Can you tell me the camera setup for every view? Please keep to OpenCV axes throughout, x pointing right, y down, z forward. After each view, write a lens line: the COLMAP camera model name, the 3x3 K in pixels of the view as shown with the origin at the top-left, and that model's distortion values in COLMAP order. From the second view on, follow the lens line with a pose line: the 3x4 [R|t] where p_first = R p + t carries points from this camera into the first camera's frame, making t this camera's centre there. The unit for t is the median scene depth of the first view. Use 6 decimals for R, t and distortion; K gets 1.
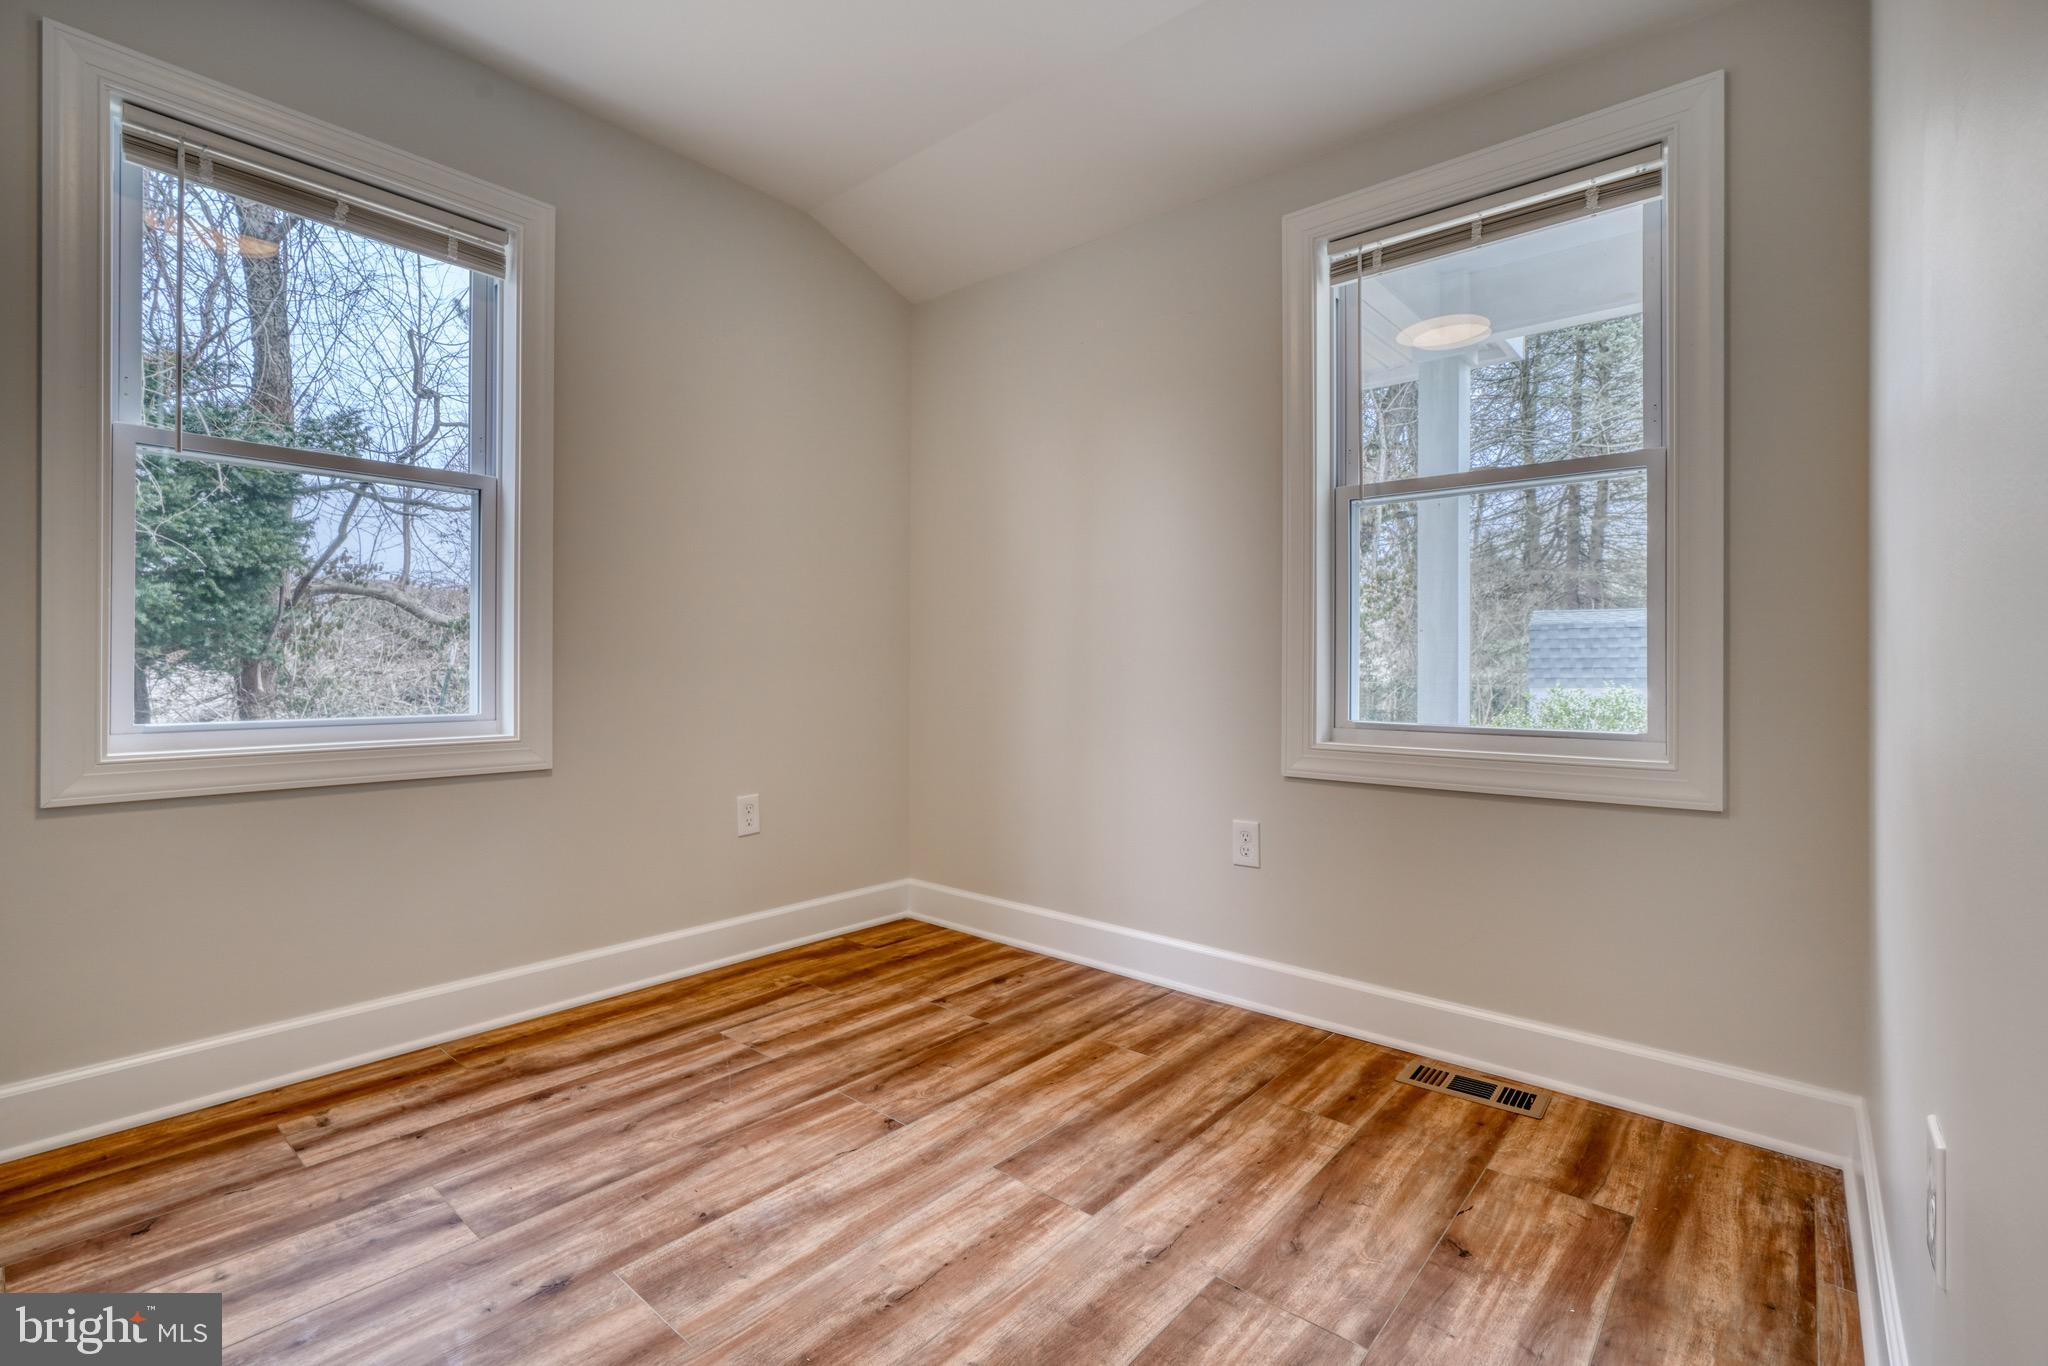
lens RADIAL K [[928.2, 0, 1024.4], [0, 928.2, 673.0], [0, 0, 1]] dist [0.000766, 0.000257]
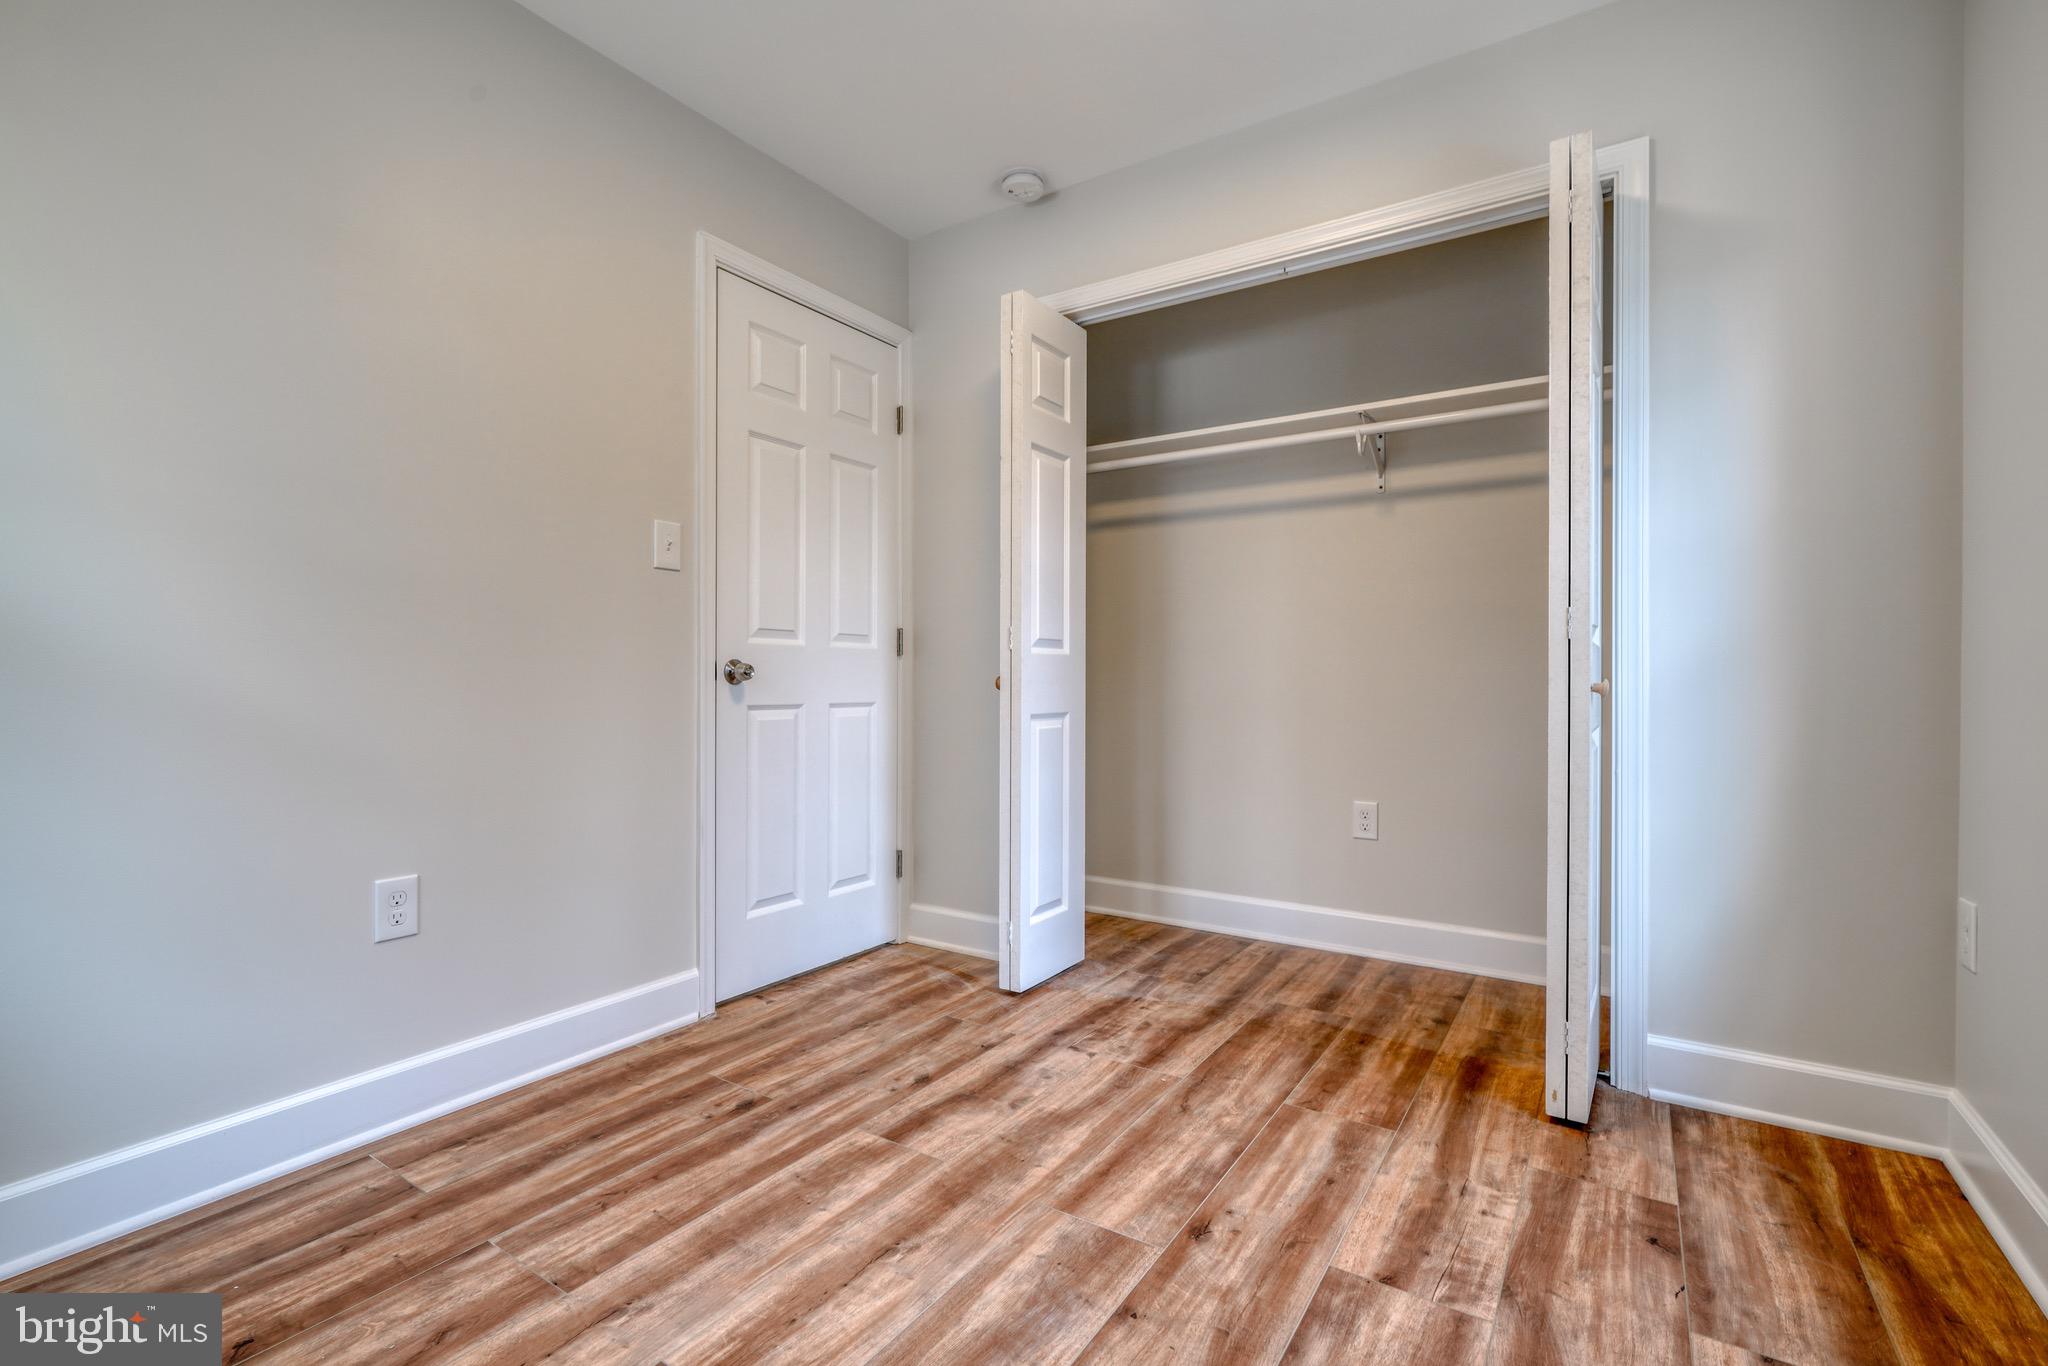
lens RADIAL K [[928.2, 0, 1023.0], [0, 928.2, 678.5], [0, 0, 1]] dist [0.000766, 0.000257]
pose [[-0.992681, -0.008534, -0.120460, -0.144228], [-0.009084, 0.999951, 0.004021, -0.010094], [0.120420, 0.005086, -0.992710, 1.959918]]
